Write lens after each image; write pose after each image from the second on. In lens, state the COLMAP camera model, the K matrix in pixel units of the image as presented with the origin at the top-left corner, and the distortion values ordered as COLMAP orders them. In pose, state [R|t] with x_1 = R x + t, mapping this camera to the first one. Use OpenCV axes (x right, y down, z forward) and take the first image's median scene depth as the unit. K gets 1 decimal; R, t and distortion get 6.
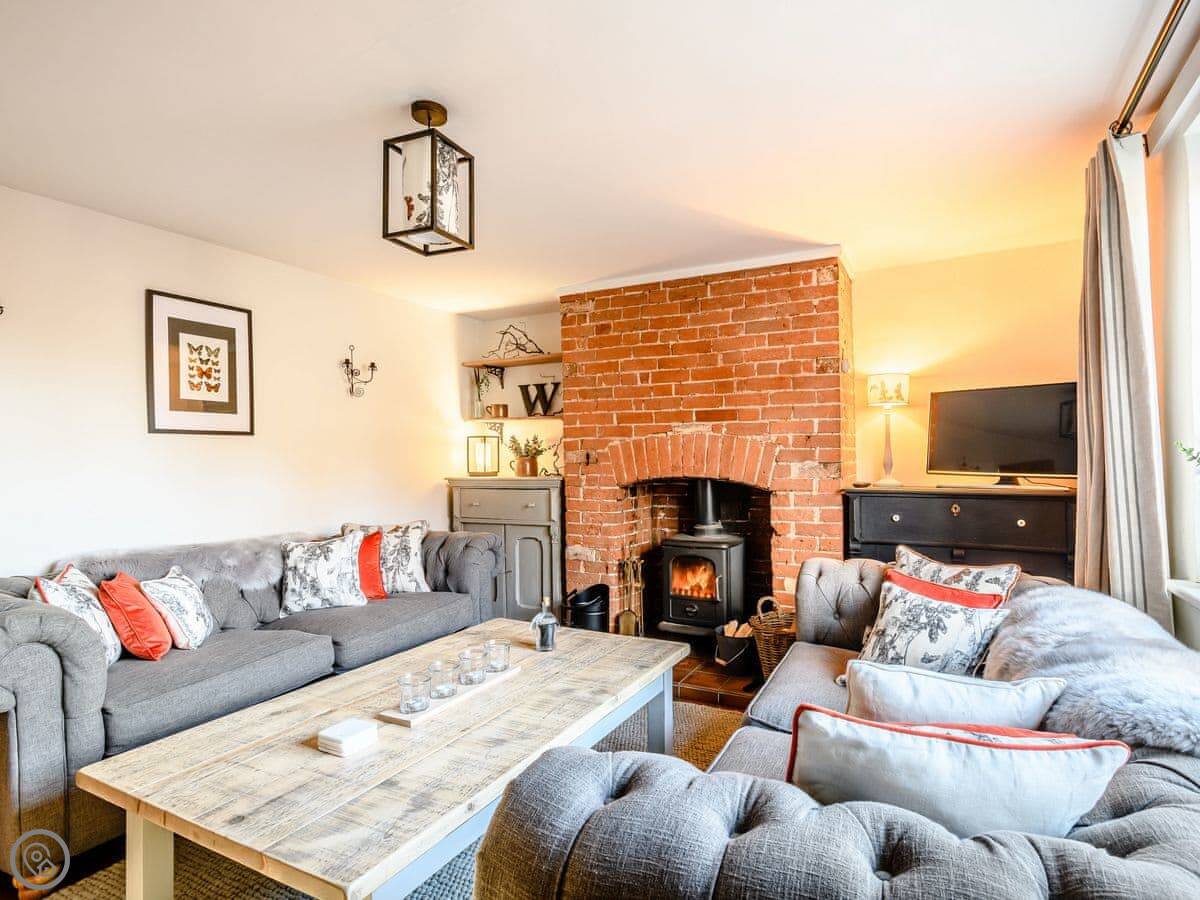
lens RADIAL K [[635.1, 0, 613.9], [0, 635.1, 460.0], [0, 0, 1]] dist [0.007101, 0.000272]
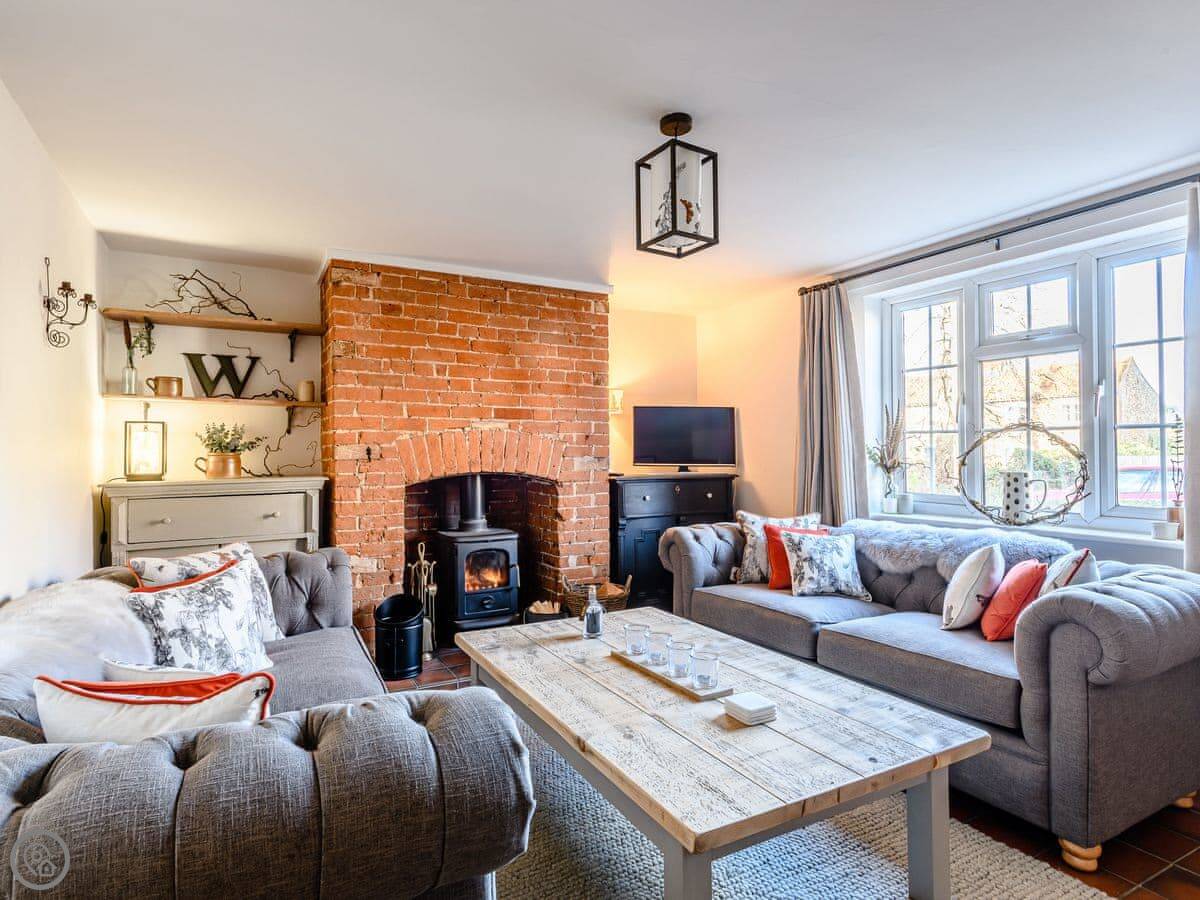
lens RADIAL K [[635.1, 0, 613.9], [0, 635.1, 460.0], [0, 0, 1]] dist [0.007101, 0.000272]
pose [[0.565121, -0.006263, 0.824984, -0.626452], [0.004362, 0.999980, 0.004603, 0.003374], [-0.824997, 0.000997, 0.565137, 0.253721]]
